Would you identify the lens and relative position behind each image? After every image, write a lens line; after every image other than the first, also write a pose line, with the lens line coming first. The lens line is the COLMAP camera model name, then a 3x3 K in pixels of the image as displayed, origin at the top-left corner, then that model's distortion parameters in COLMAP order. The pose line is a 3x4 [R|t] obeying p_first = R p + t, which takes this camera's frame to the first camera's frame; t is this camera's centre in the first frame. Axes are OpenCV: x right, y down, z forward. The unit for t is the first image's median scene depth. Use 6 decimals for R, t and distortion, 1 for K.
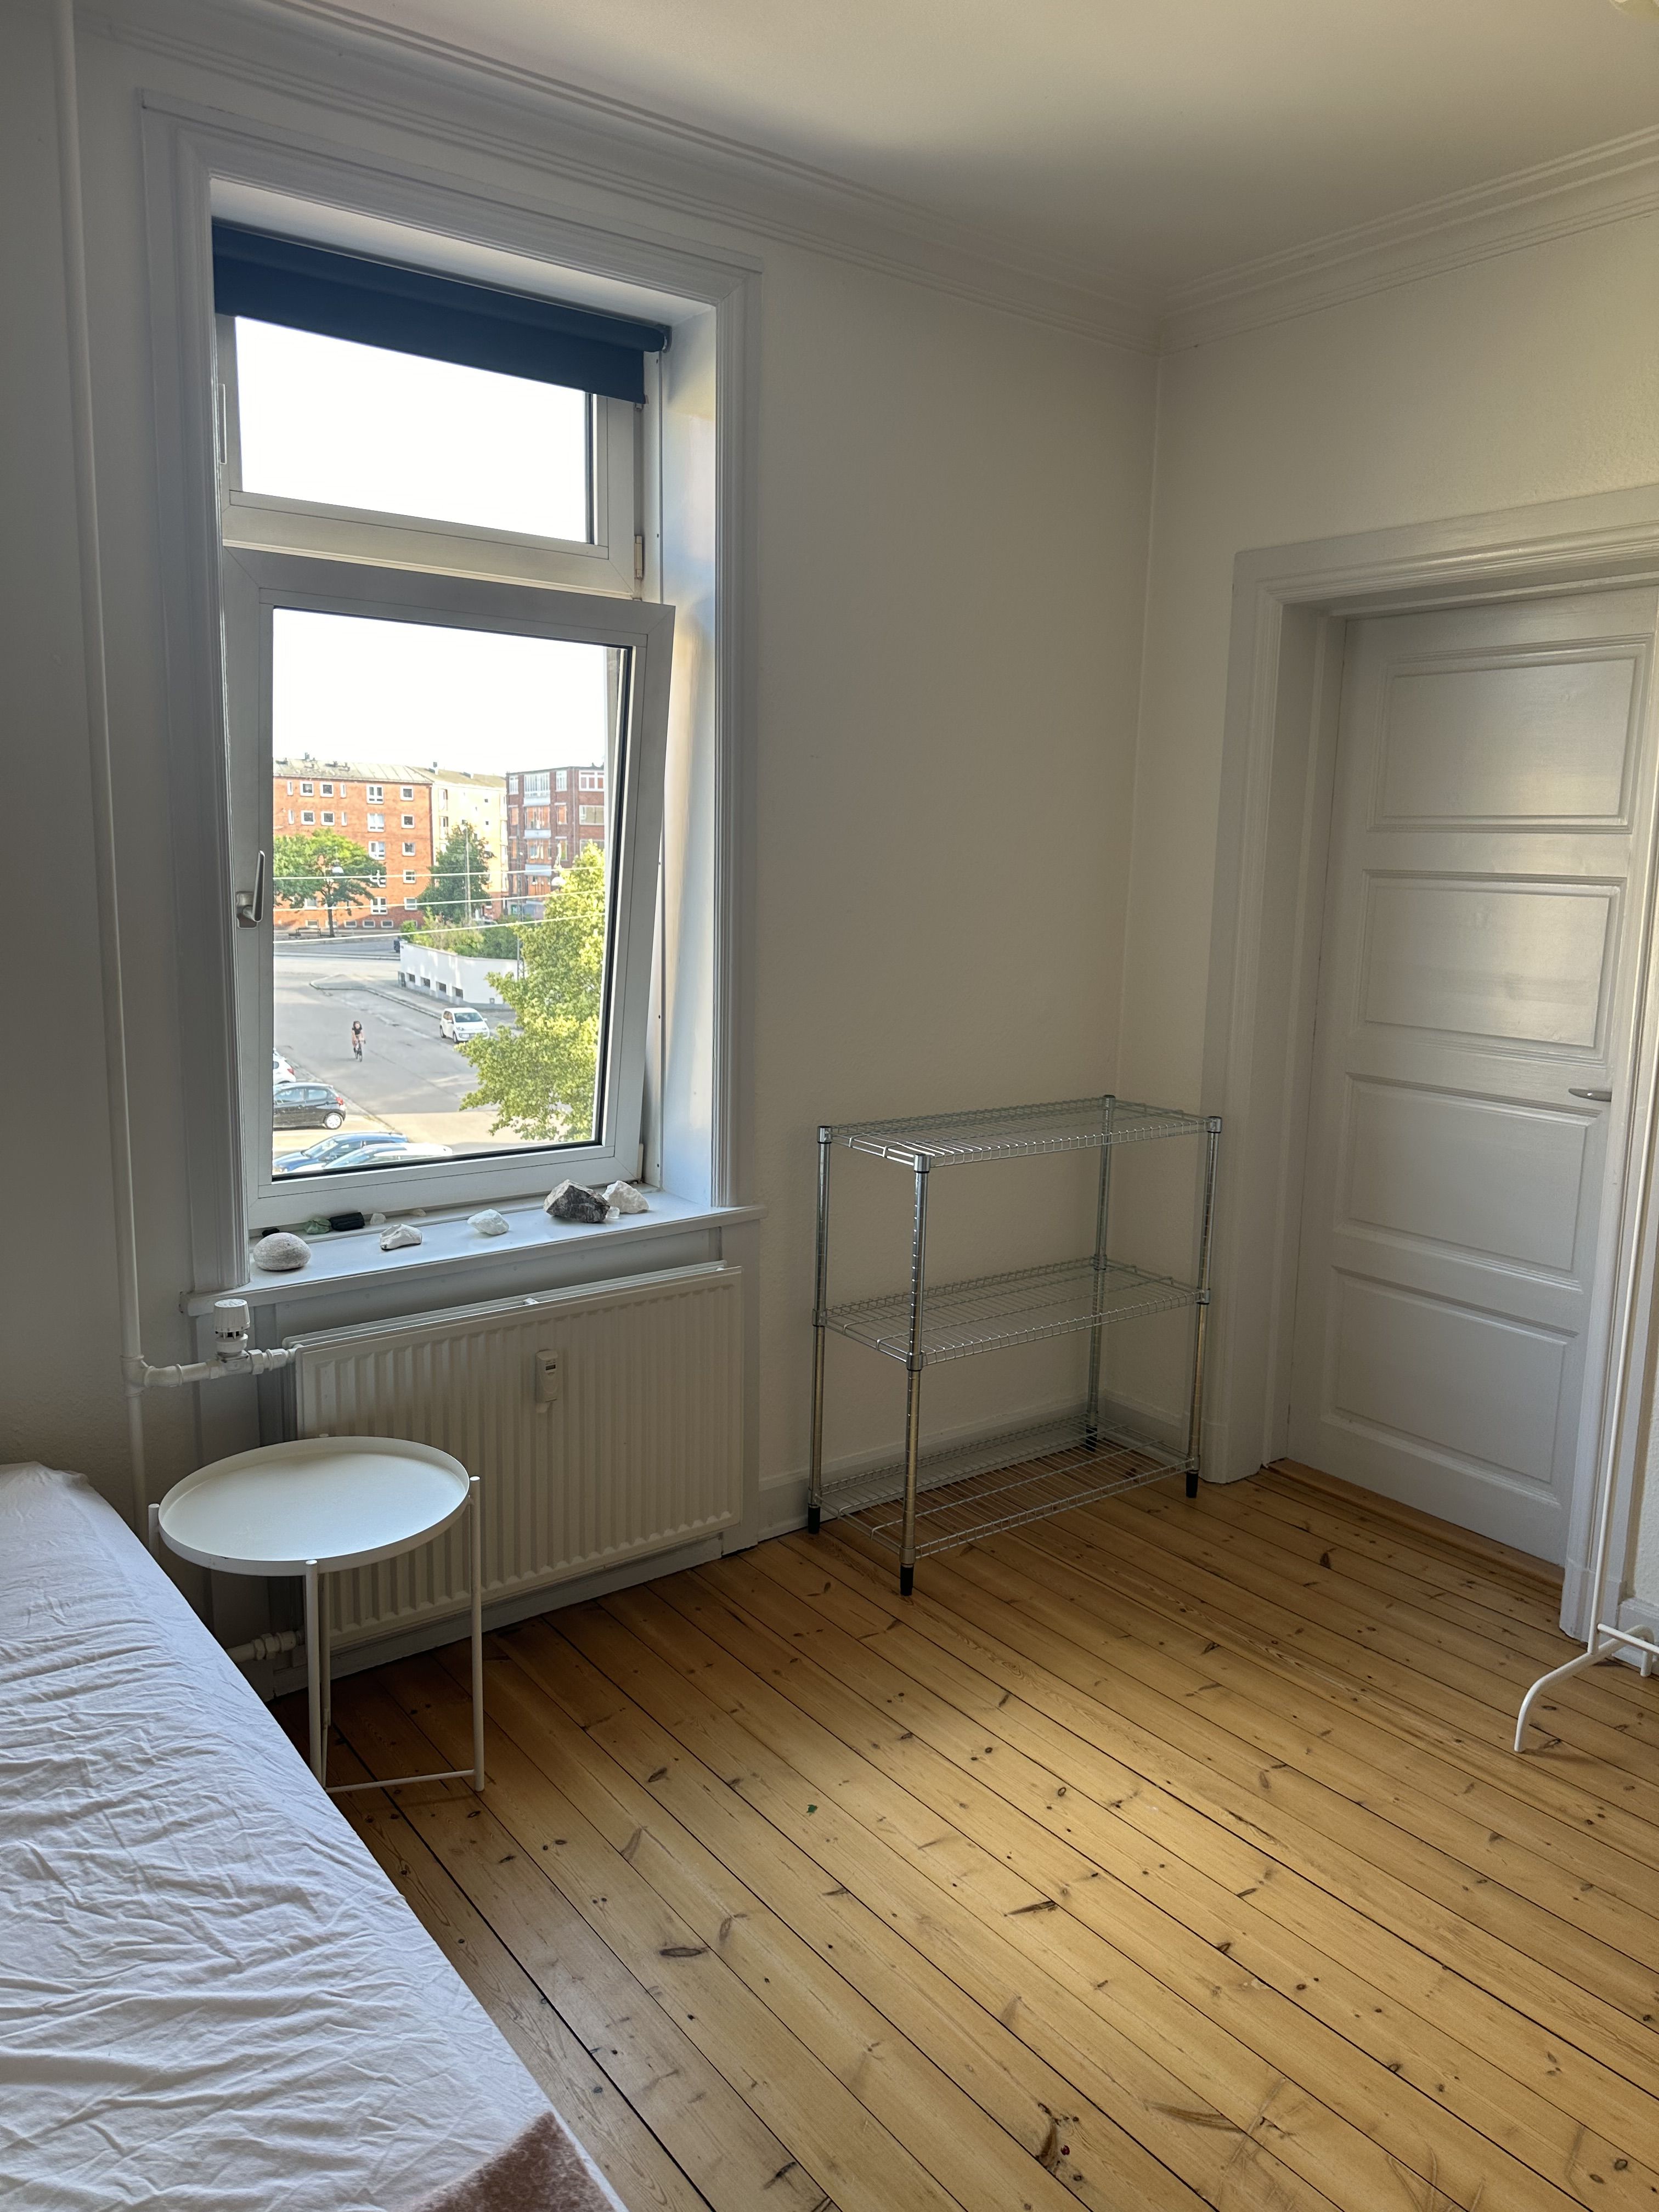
lens RADIAL K [[1587.1, 0, 814.7], [0, 1587.1, 1061.7], [0, 0, 1]] dist [0.054494, -0.054838]
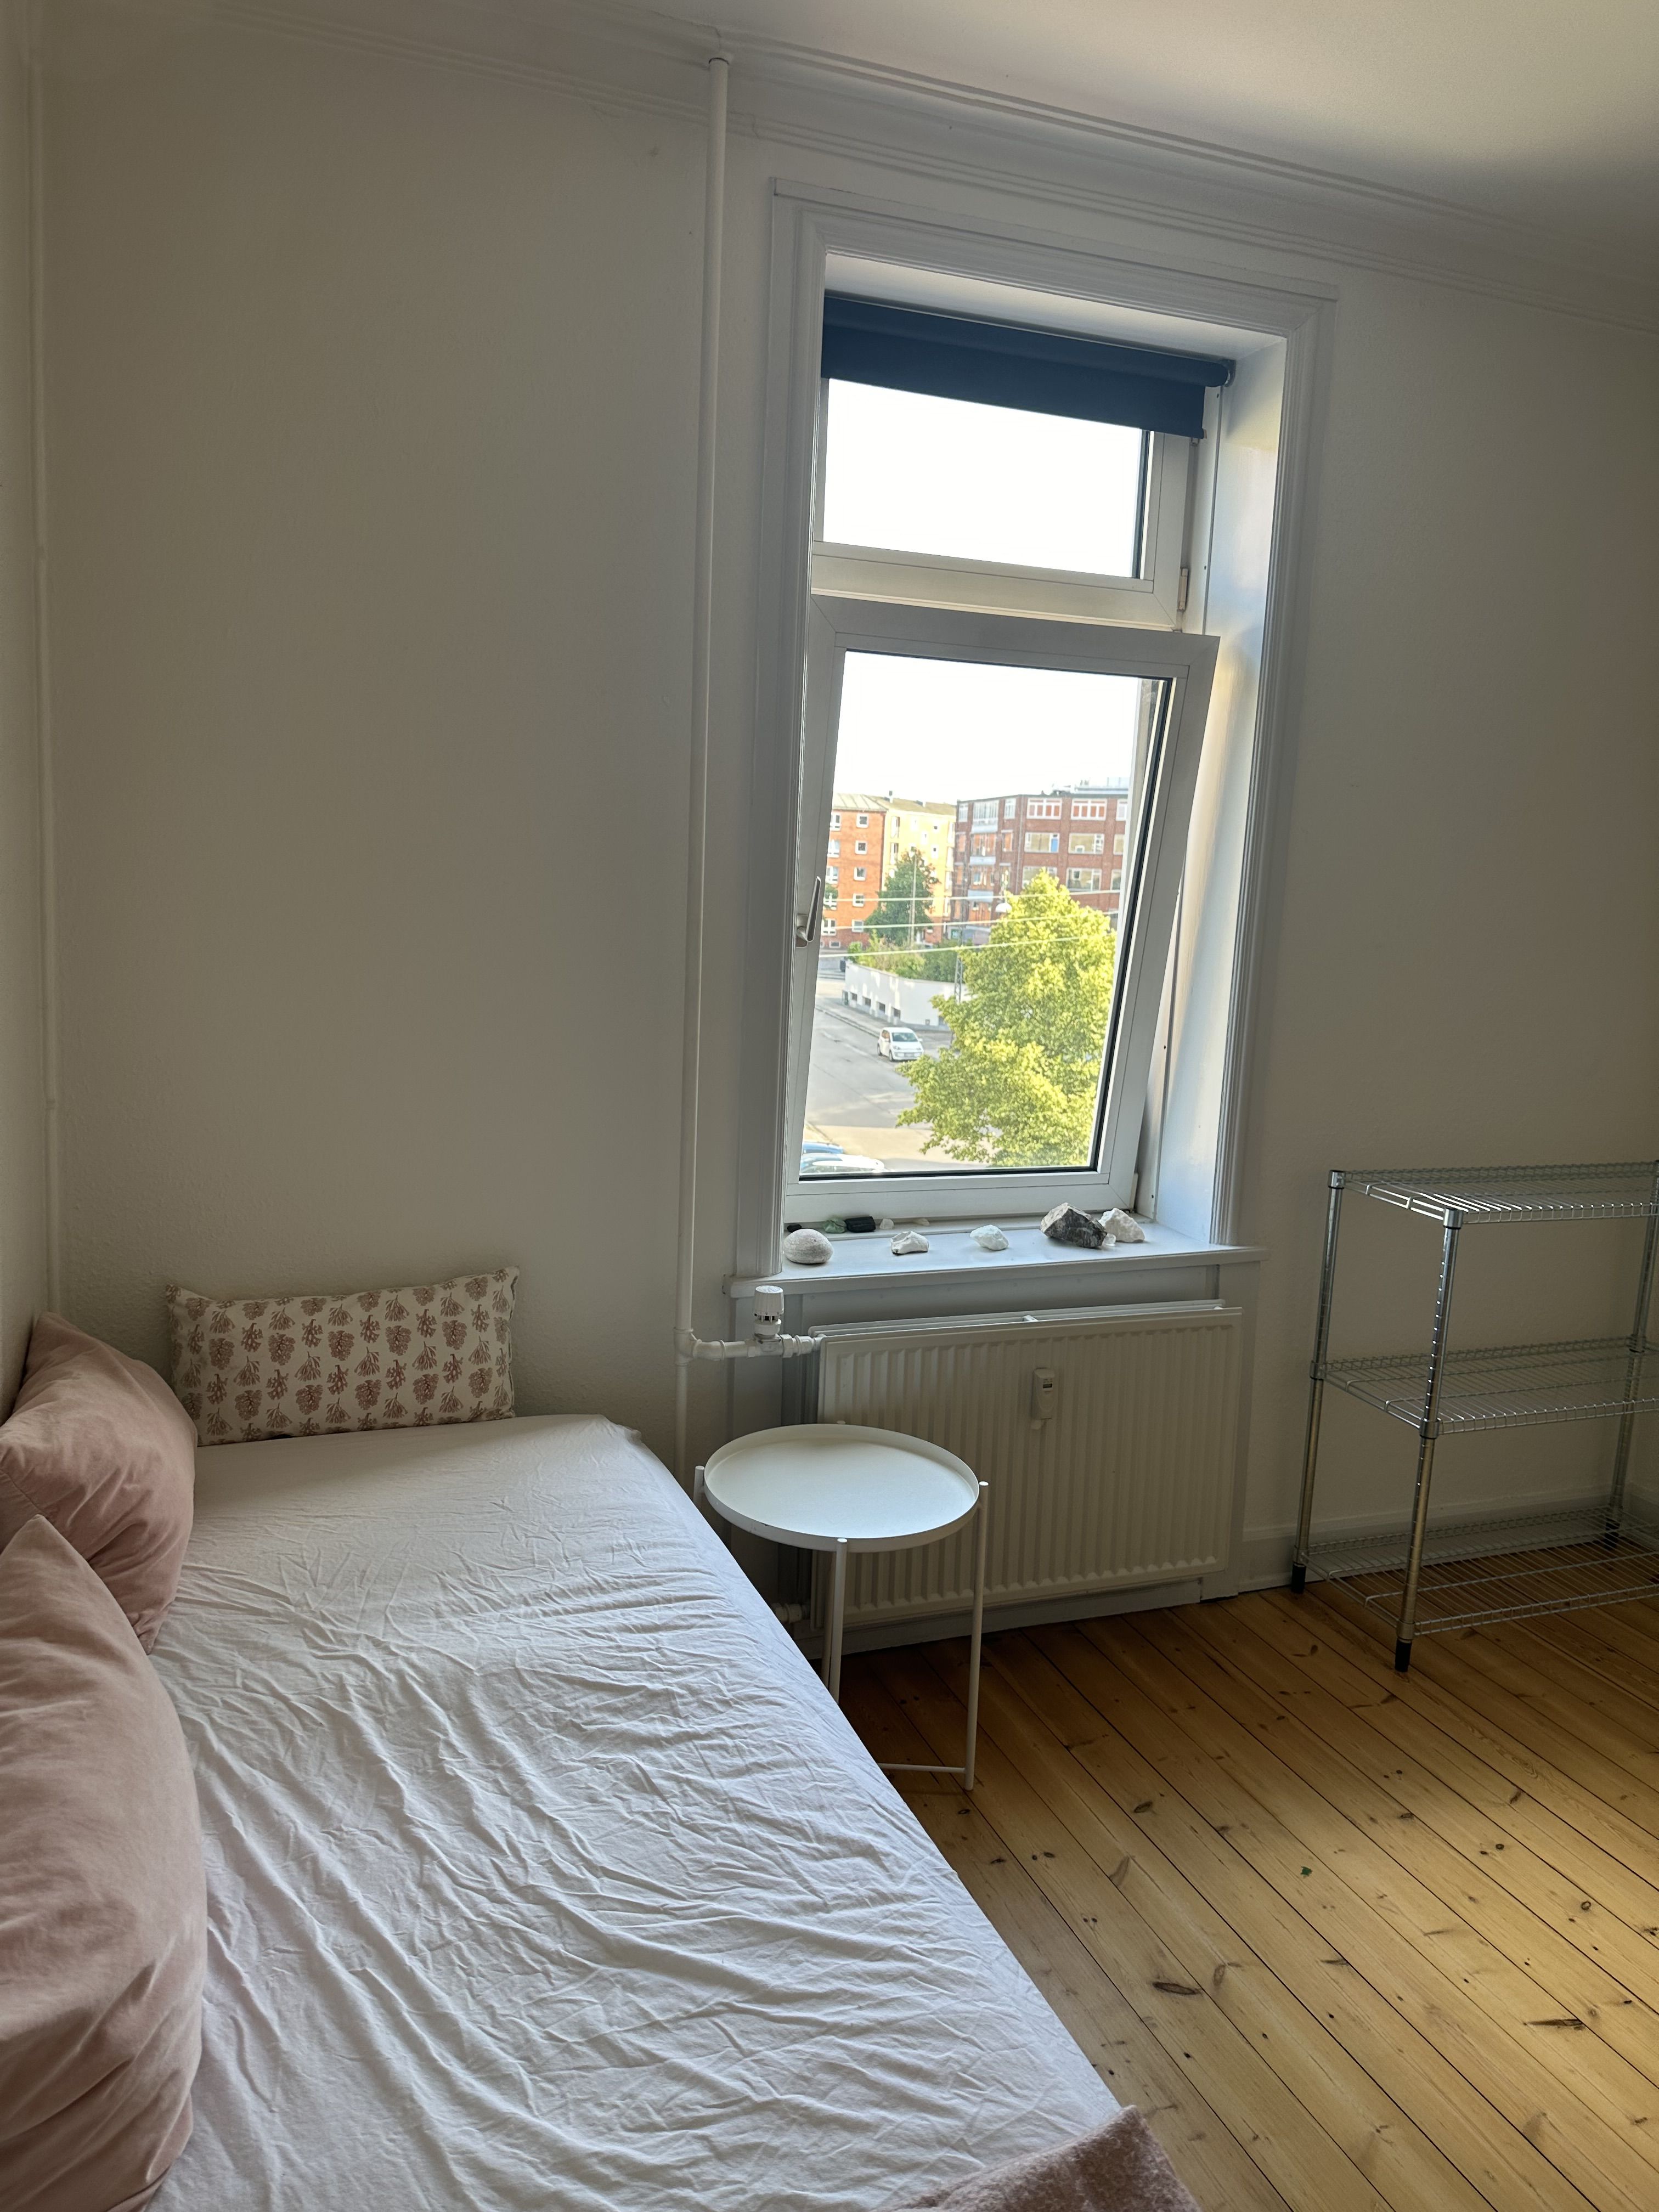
lens RADIAL K [[1587.1, 0, 822.1], [0, 1587.1, 1062.5], [0, 0, 1]] dist [0.054494, -0.054838]
pose [[0.963166, 0.063242, -0.261366, -0.056659], [-0.067624, 0.997680, -0.007796, 0.003866], [0.260267, 0.025184, 0.965208, -0.025521]]
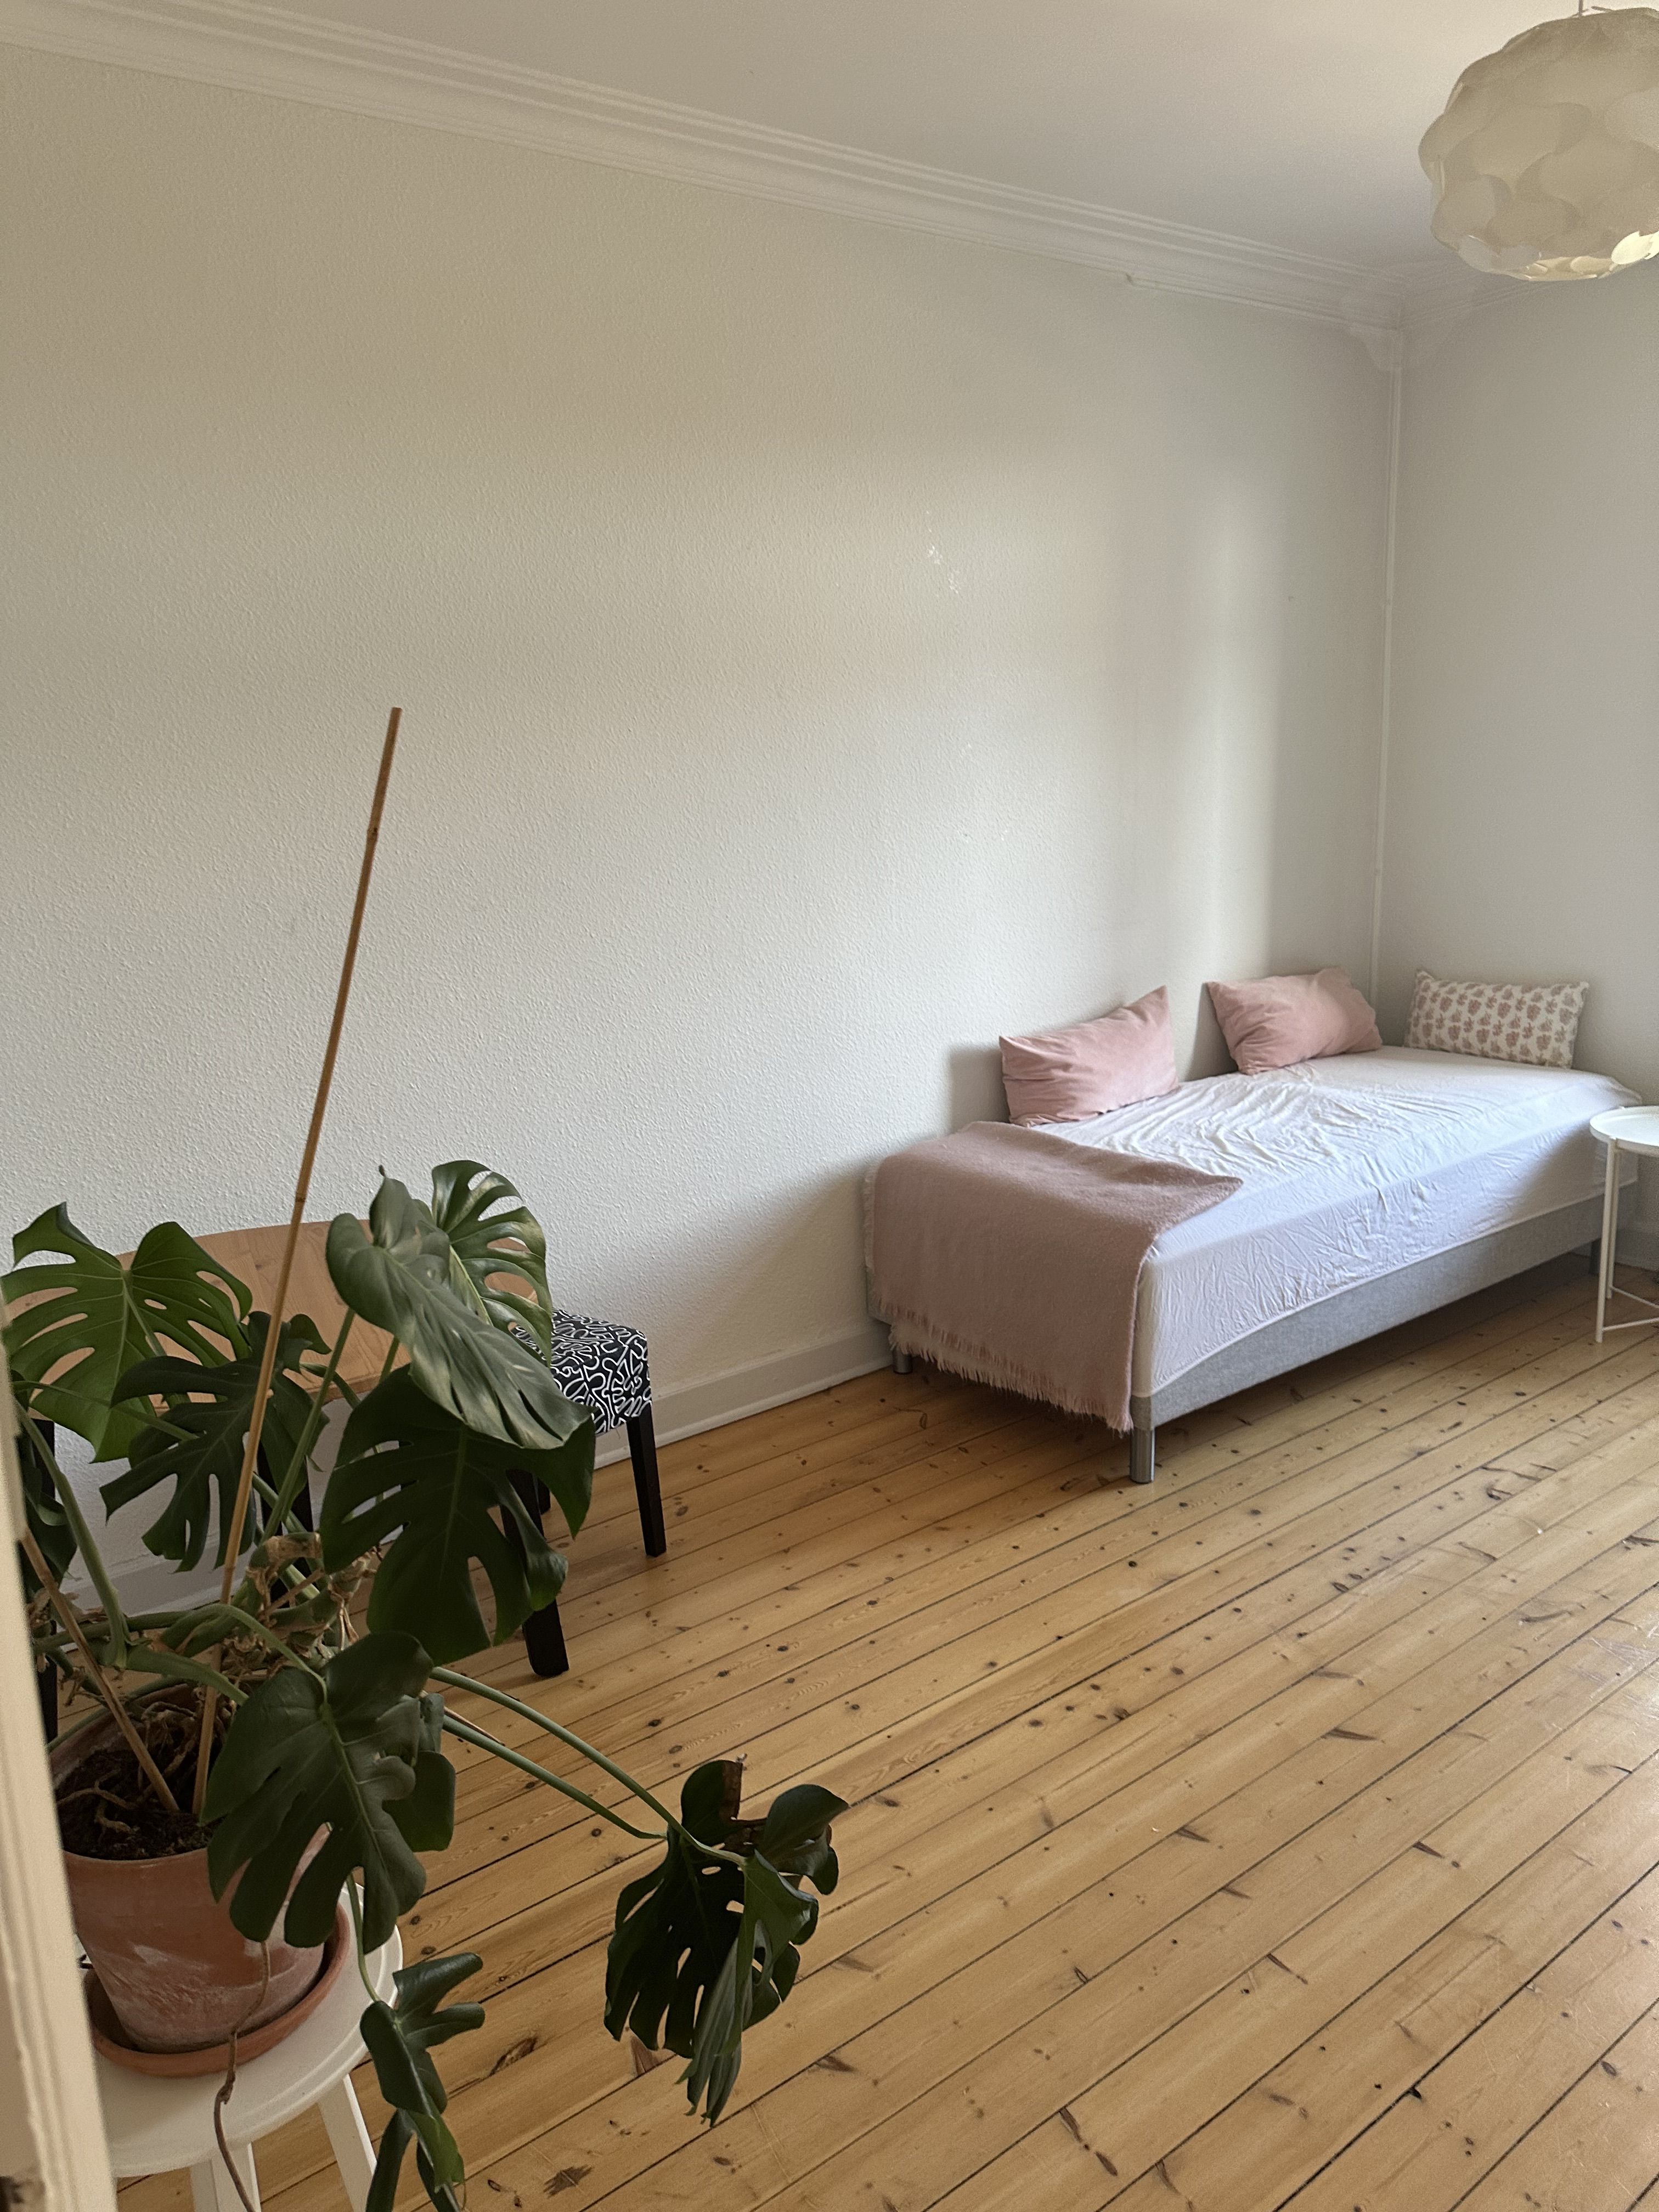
lens RADIAL K [[1587.1, 0, 806.7], [0, 1587.1, 1088.5], [0, 0, 1]] dist [0.054494, -0.054838]
pose [[-0.013079, 0.190303, -0.981638, 1.124791], [-0.094368, 0.977106, 0.190681, 0.003835], [0.995452, 0.095129, 0.005179, 0.082325]]
